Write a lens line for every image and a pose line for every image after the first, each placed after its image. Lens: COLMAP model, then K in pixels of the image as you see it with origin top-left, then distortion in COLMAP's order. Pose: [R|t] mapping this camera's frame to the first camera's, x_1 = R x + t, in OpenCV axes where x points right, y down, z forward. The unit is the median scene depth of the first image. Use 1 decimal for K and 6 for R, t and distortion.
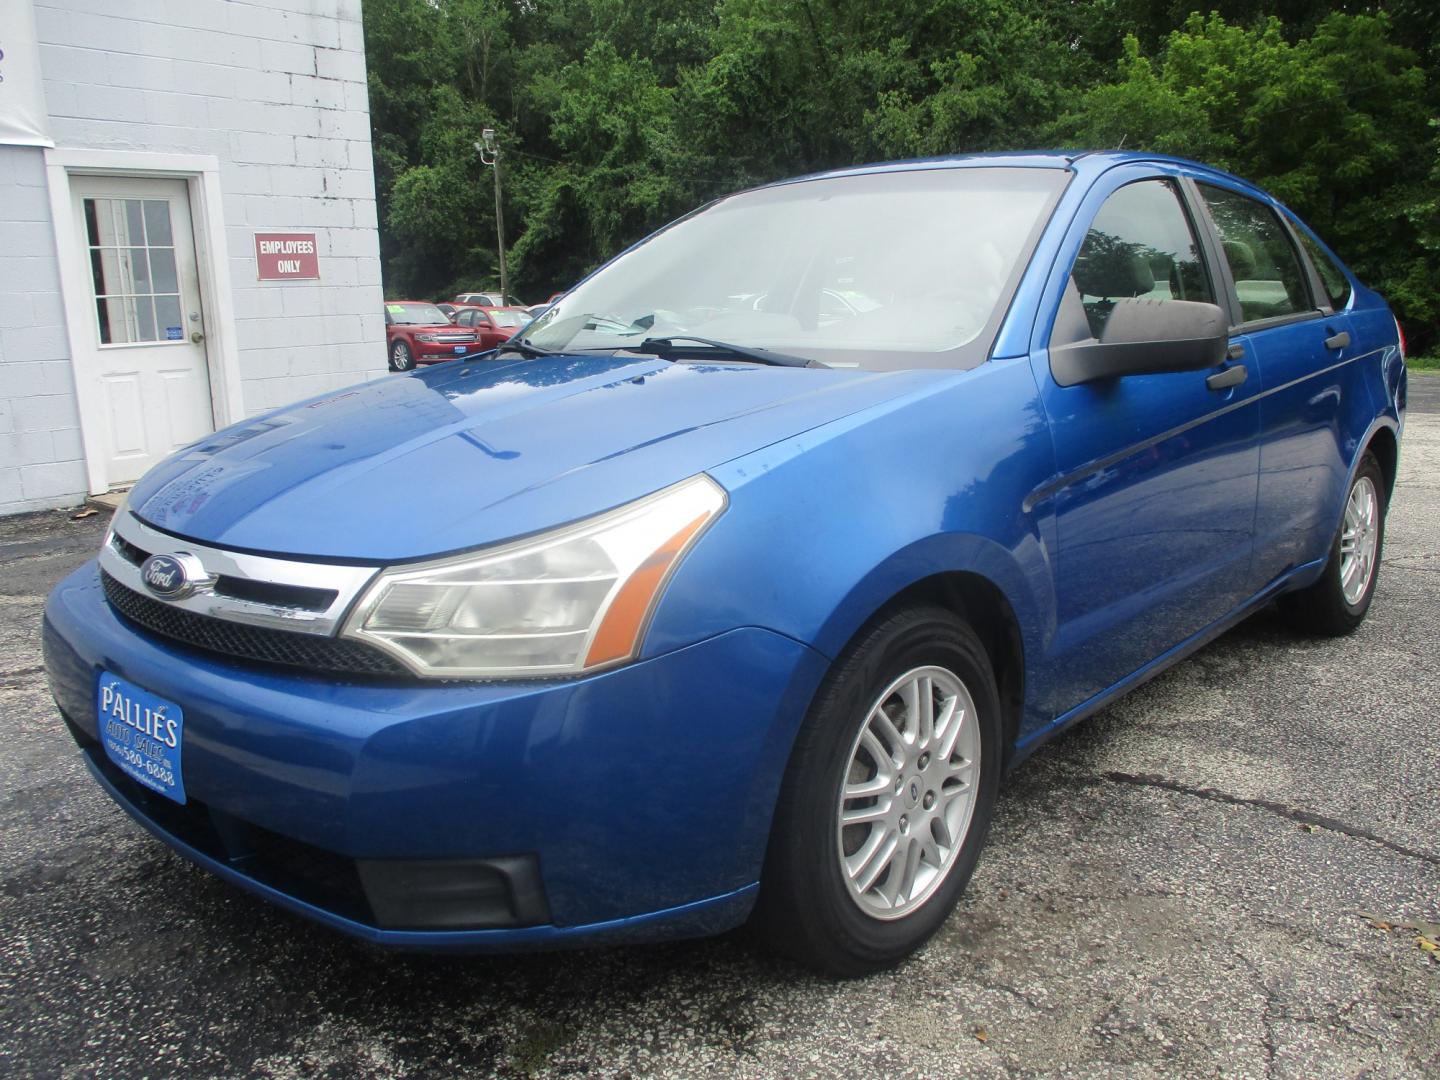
lens RADIAL K [[1197.8, 0, 717.1], [0, 1197.8, 531.8], [0, 0, 1]] dist [-0.031202, 0.008733]
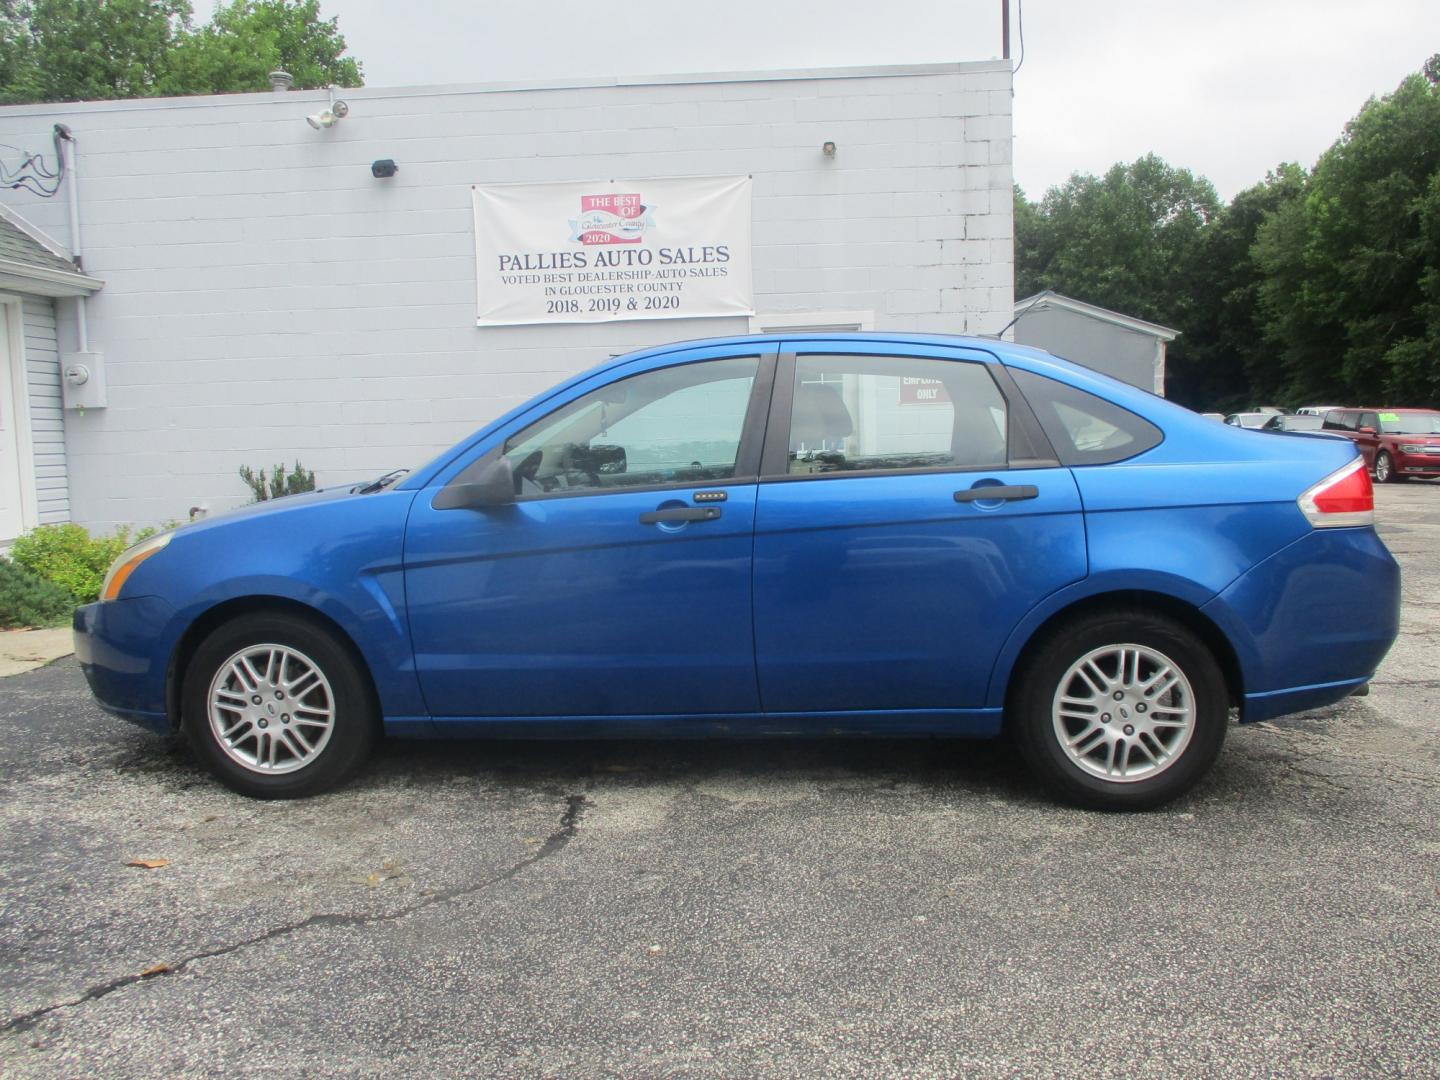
lens RADIAL K [[1197.8, 0, 717.1], [0, 1197.8, 531.8], [0, 0, 1]] dist [-0.031202, 0.008733]
pose [[0.609452, 0.081016, -0.788673, 1.409359], [-0.145246, 0.989339, -0.010610, -0.099388], [0.779405, 0.121018, 0.614721, 0.233957]]
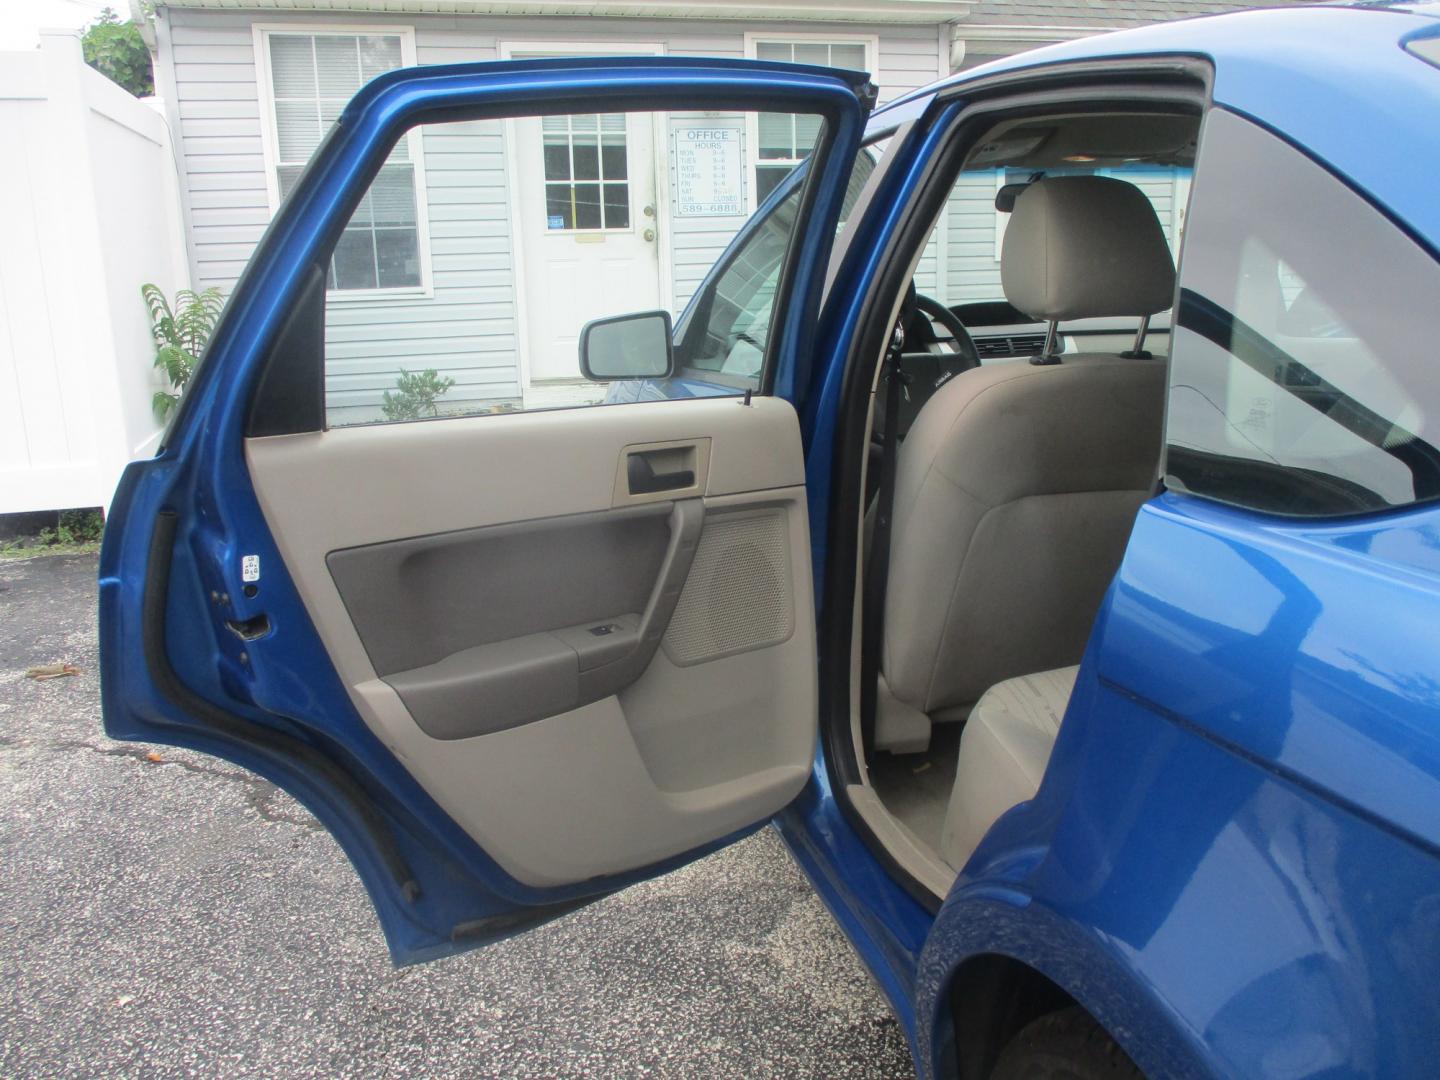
lens RADIAL K [[1194.6, 0, 720.0], [0, 1194.6, 540.0], [0, 0, 1]] dist [-0.026949, 0.006273]
pose [[-0.553431, 0.239937, -0.797586, 0.984286], [-0.121599, 0.924071, 0.362363, -0.322069], [0.823970, 0.297528, -0.482234, 1.318723]]
